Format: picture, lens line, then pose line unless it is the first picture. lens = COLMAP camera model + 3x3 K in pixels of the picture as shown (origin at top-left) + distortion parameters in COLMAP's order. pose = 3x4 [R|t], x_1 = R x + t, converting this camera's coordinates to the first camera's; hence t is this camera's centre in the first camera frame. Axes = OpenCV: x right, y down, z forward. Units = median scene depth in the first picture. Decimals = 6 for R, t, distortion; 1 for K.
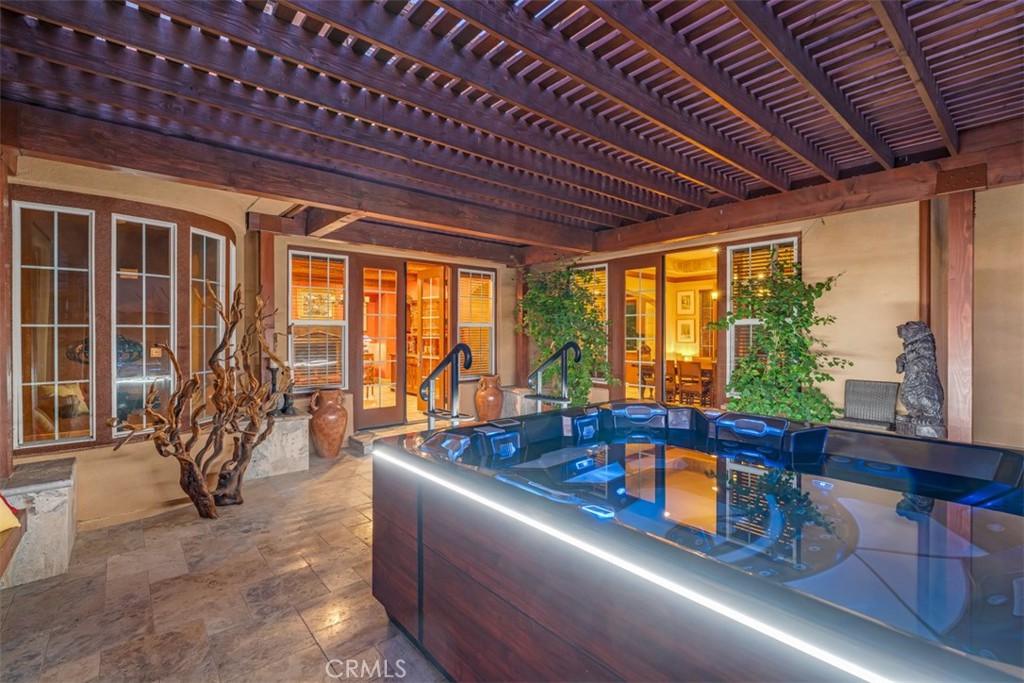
lens RADIAL K [[454.8, 0, 512.0], [0, 454.8, 341.5], [0, 0, 1]] dist [-0.002932, -0.000208]
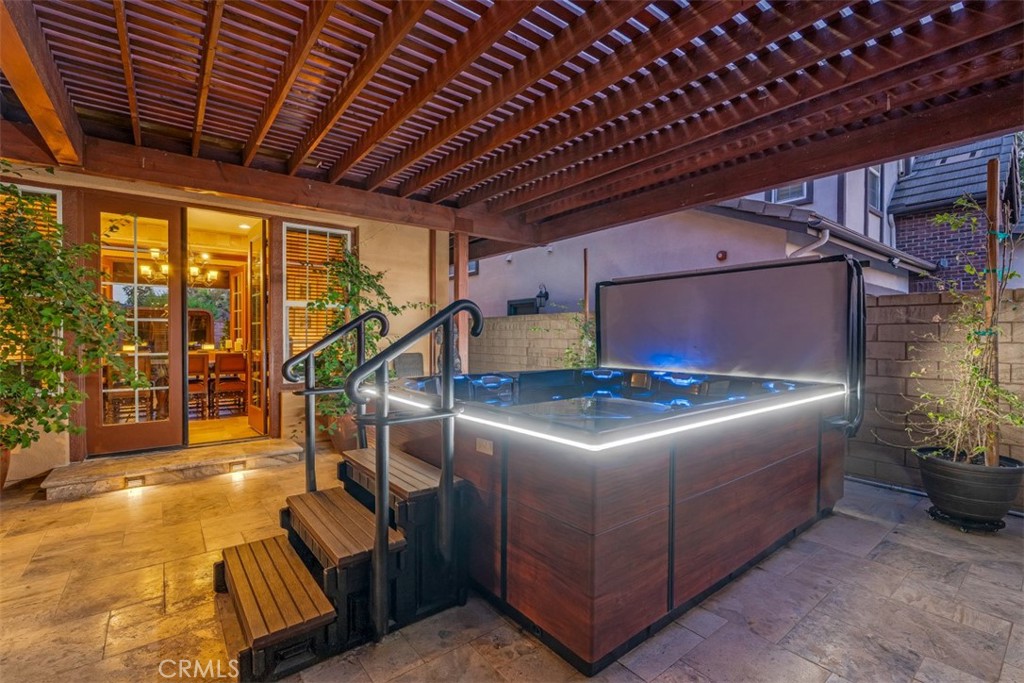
lens RADIAL K [[454.8, 0, 512.0], [0, 454.8, 341.5], [0, 0, 1]] dist [-0.002932, -0.000208]
pose [[0.037738, -0.014891, 0.999177, -0.458532], [0.019825, 0.999703, 0.014150, 0.033747], [-0.999091, 0.019275, 0.038022, 0.512857]]
